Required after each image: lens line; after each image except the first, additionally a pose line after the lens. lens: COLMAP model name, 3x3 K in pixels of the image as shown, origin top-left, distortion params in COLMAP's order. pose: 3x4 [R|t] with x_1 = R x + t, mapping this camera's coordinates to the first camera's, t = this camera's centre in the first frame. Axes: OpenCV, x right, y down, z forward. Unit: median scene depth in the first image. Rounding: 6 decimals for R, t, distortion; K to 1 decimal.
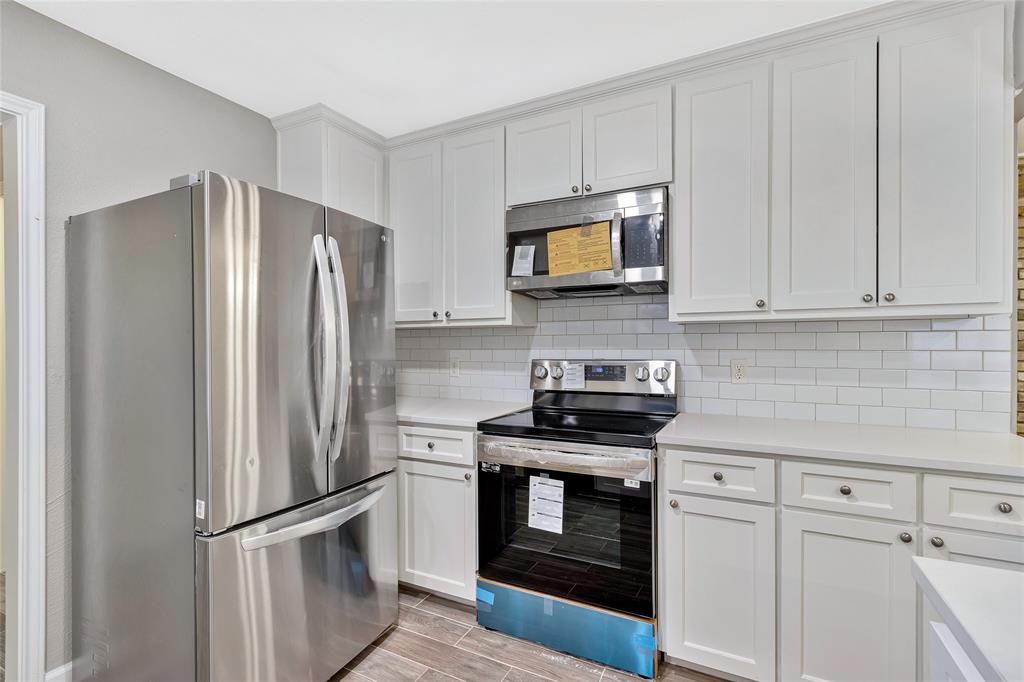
lens RADIAL K [[470.9, 0, 508.9], [0, 470.9, 342.6], [0, 0, 1]] dist [0.000182, 0.000159]
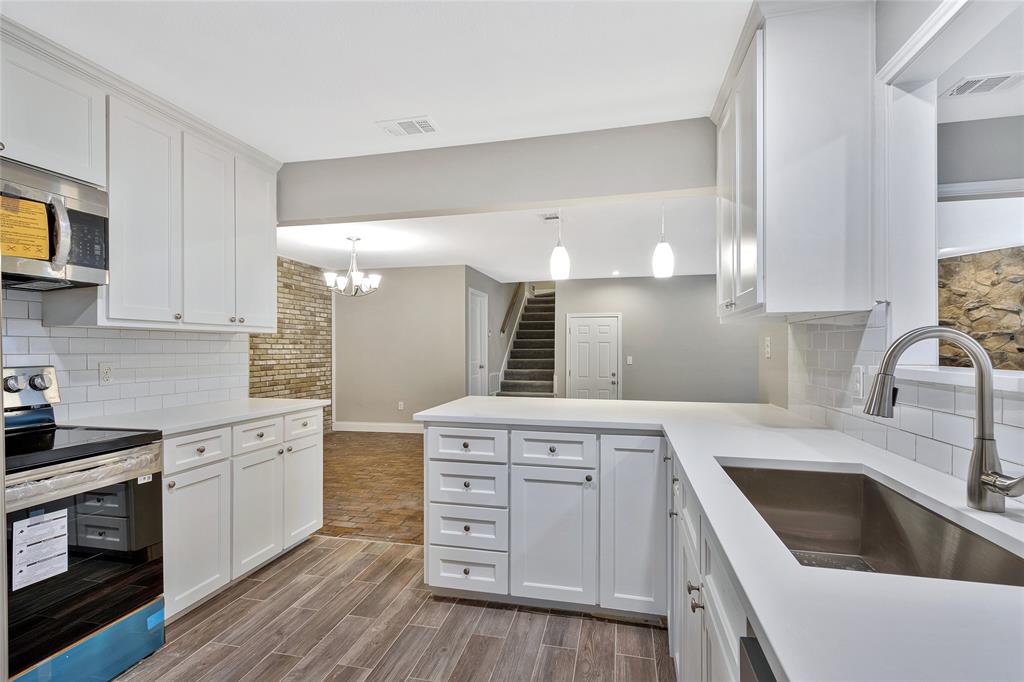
lens RADIAL K [[470.9, 0, 509.7], [0, 470.9, 346.2], [0, 0, 1]] dist [0.000182, 0.000159]
pose [[-0.239081, 0.006730, 0.970976, -0.908814], [-0.003146, 0.999965, -0.007706, 0.004317], [-0.970995, -0.004897, -0.239051, 0.428173]]
